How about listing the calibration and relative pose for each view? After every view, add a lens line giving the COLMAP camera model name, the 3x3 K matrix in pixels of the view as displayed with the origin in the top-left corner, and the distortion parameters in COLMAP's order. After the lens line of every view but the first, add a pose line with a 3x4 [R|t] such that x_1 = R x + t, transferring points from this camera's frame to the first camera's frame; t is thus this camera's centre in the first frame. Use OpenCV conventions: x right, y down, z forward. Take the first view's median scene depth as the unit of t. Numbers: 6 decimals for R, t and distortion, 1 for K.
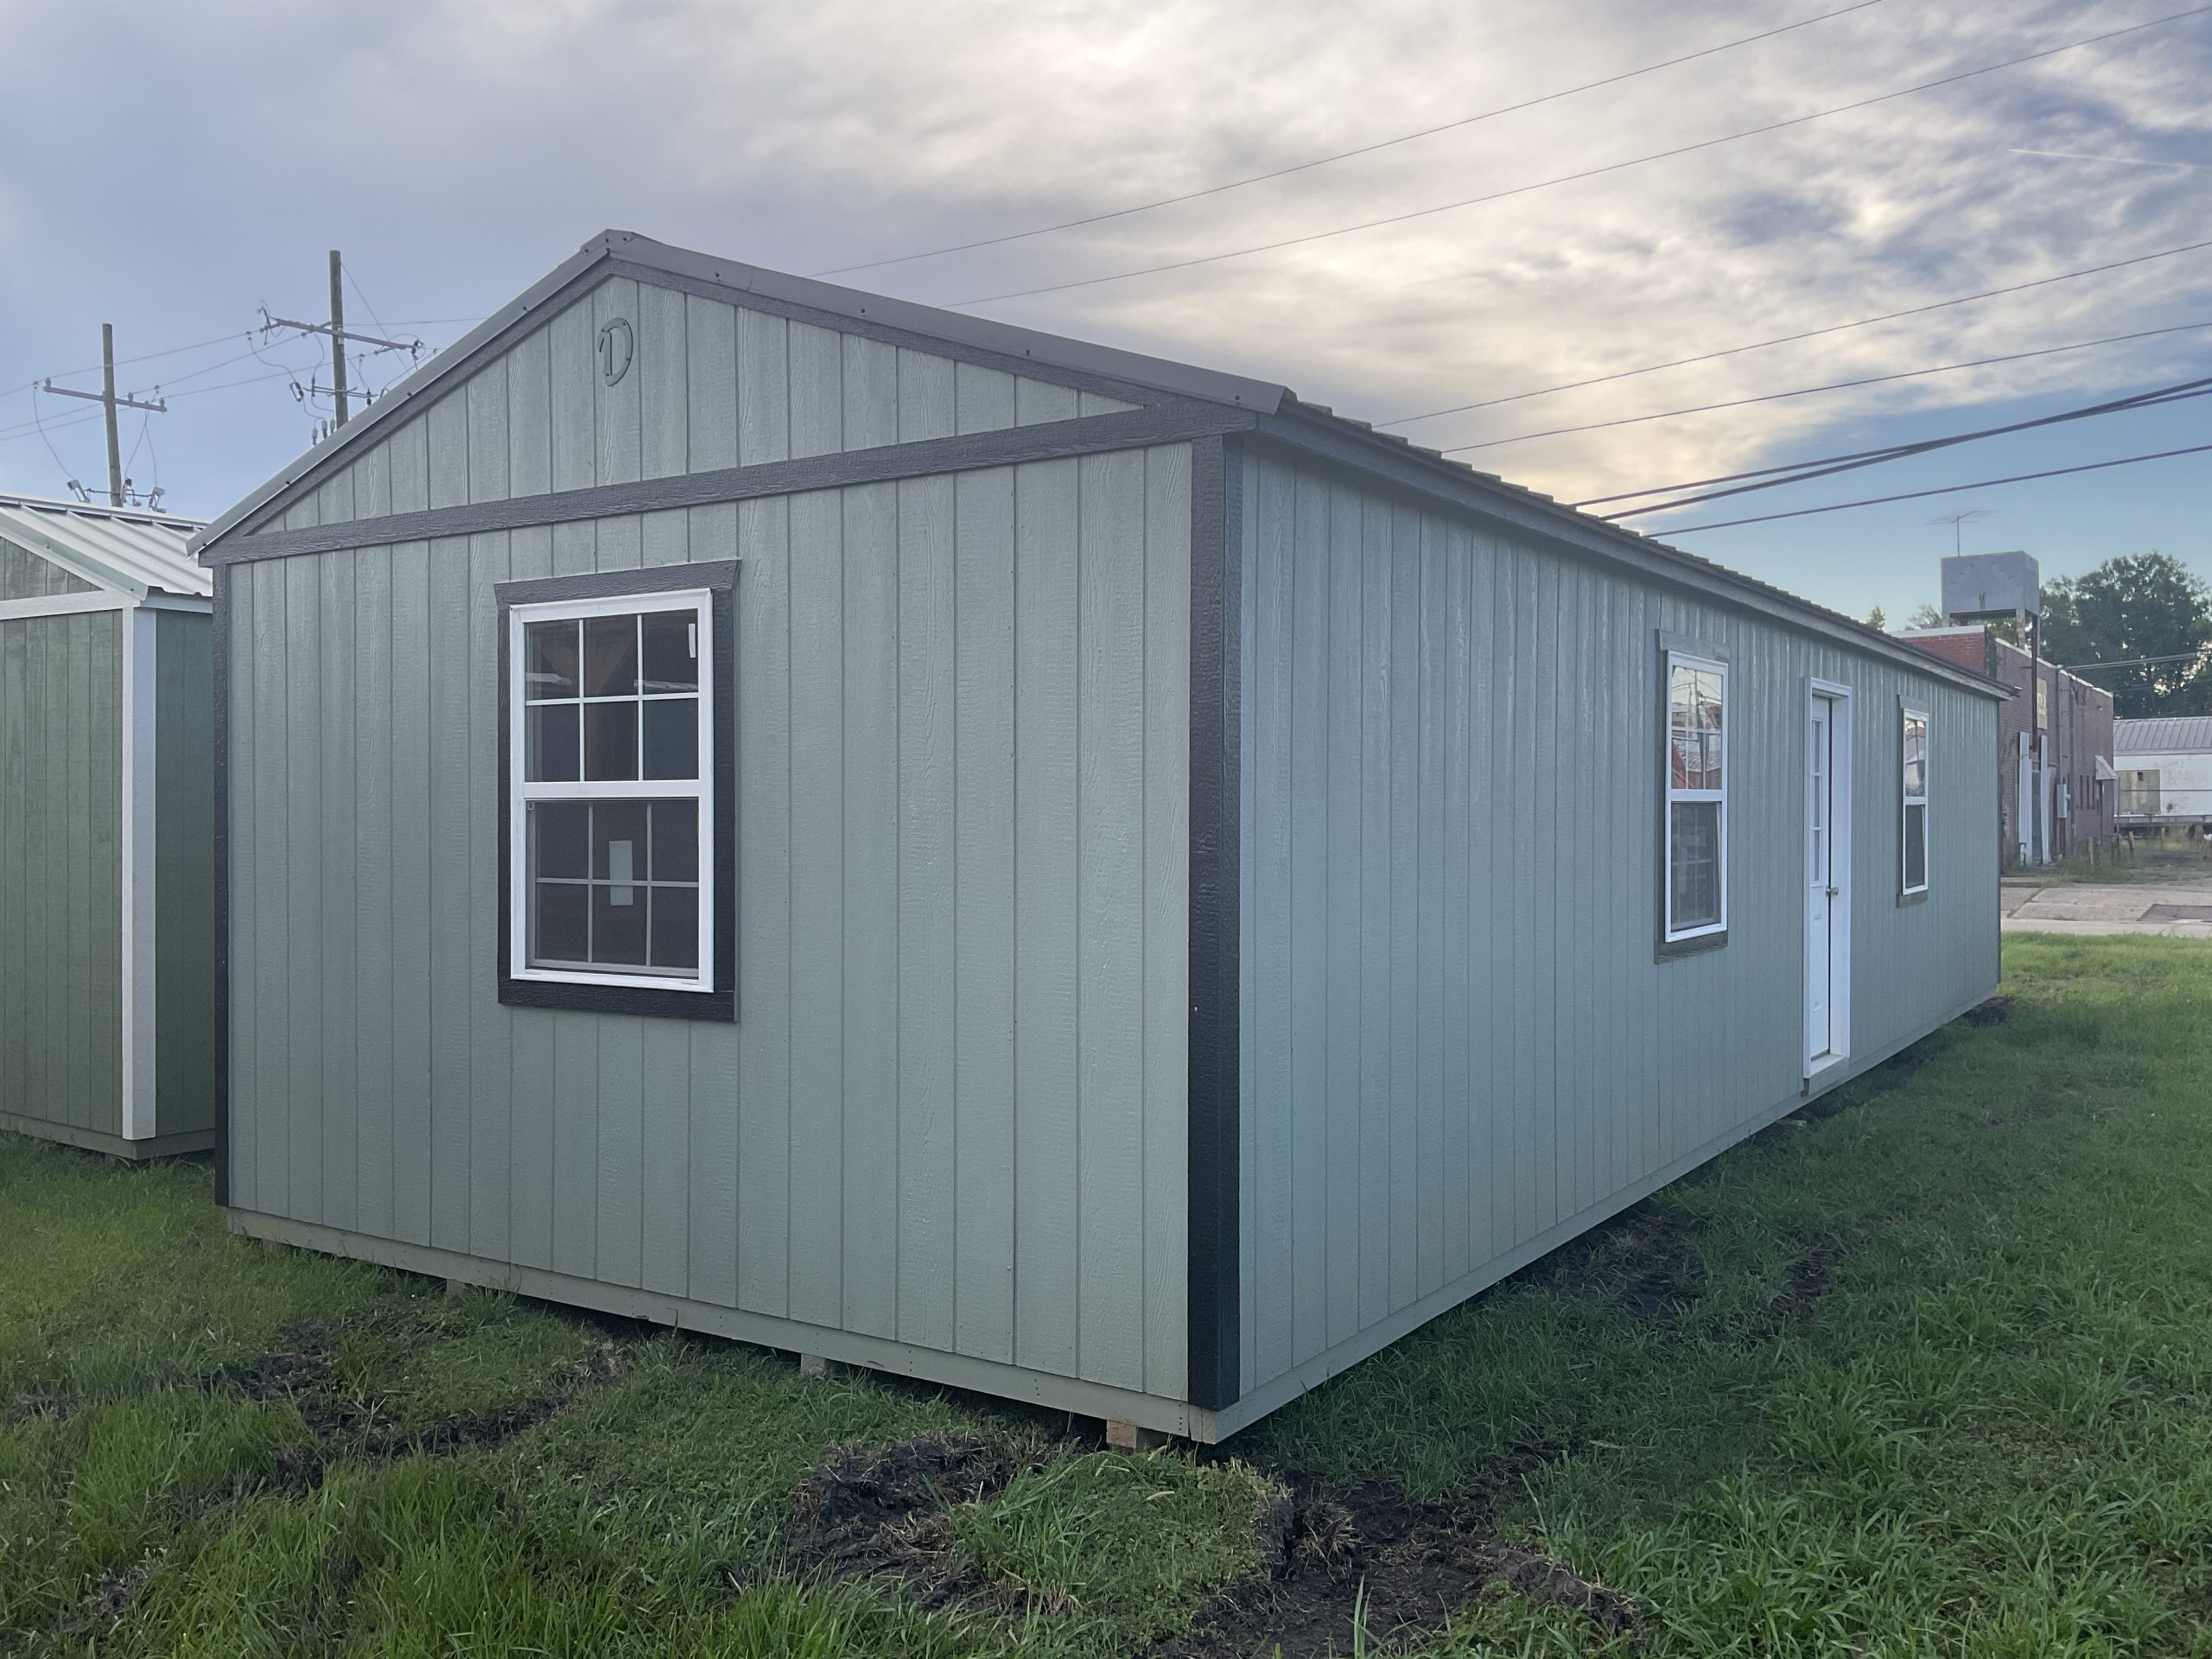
lens RADIAL K [[1807.0, 0, 1106.0], [0, 1807.0, 829.5], [0, 0, 1]] dist [0.006379, 0.004007]
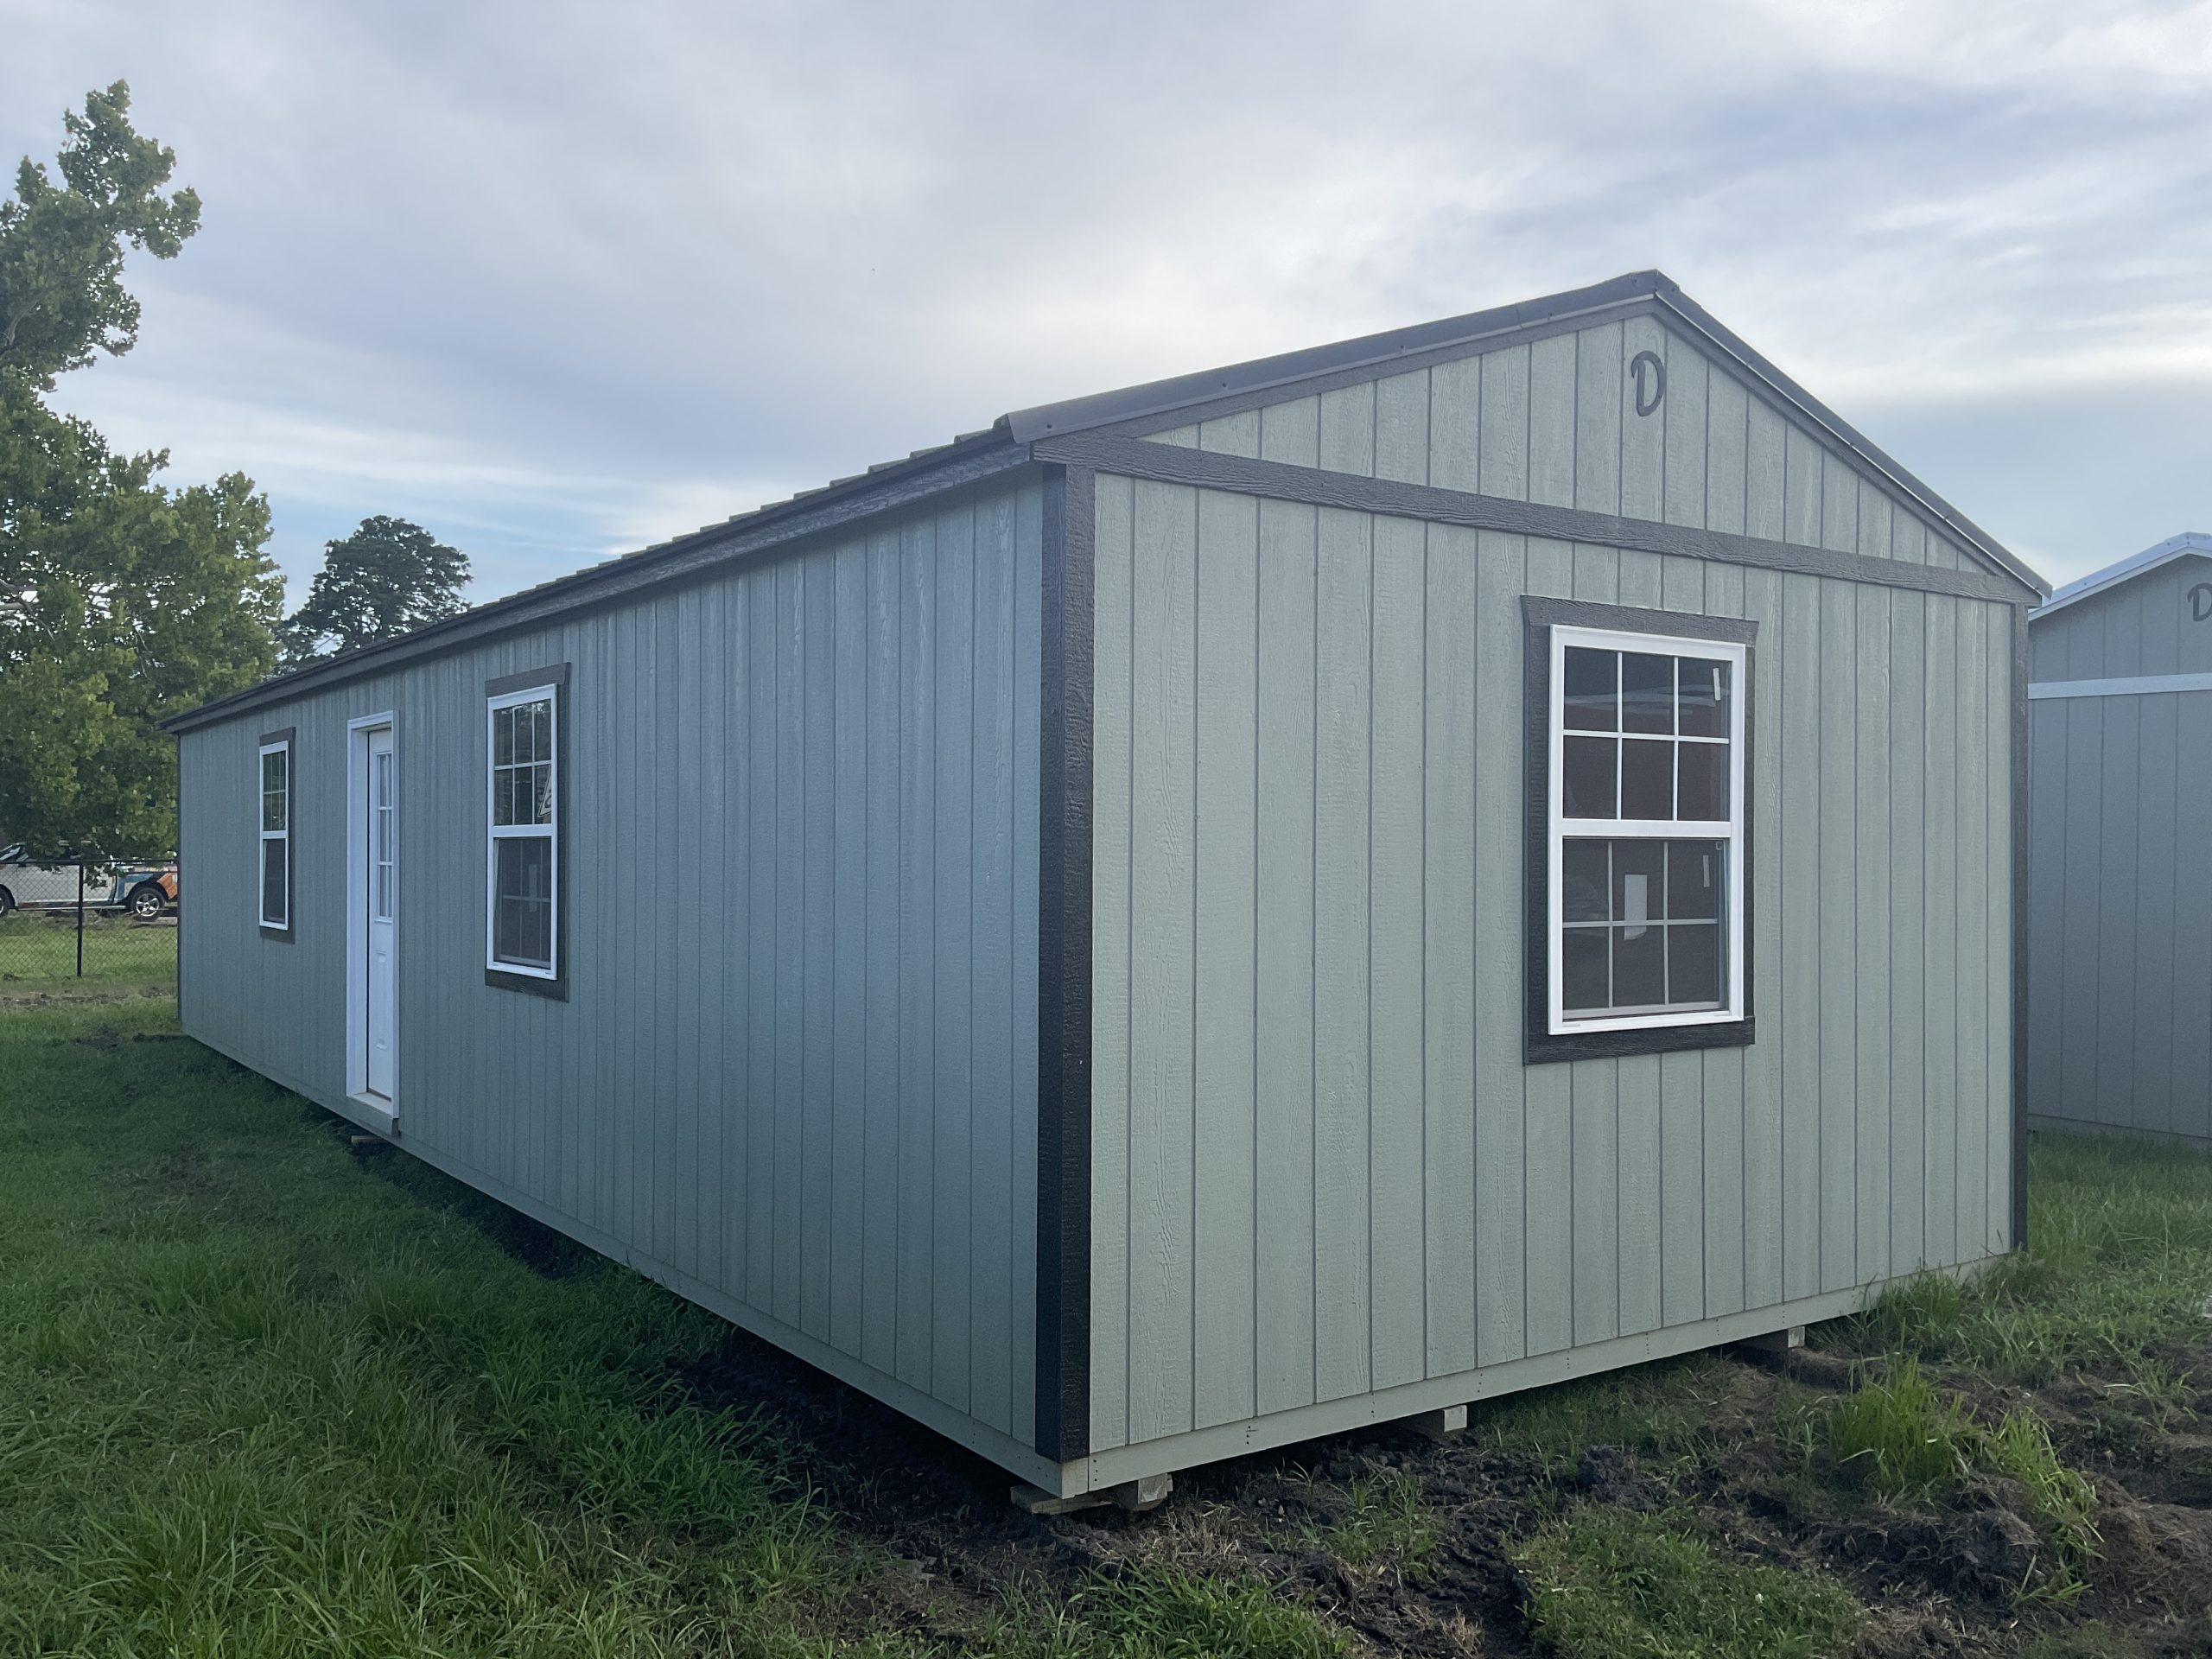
lens RADIAL K [[1903.7, 0, 1106.0], [0, 1903.7, 829.5], [0, 0, 1]] dist [-0.001181, -0.000340]
pose [[0.390389, 0.013590, 0.920550, -1.329685], [0.003793, 0.999859, -0.016369, -0.005488], [-0.920642, 0.009882, 0.390283, 0.855491]]
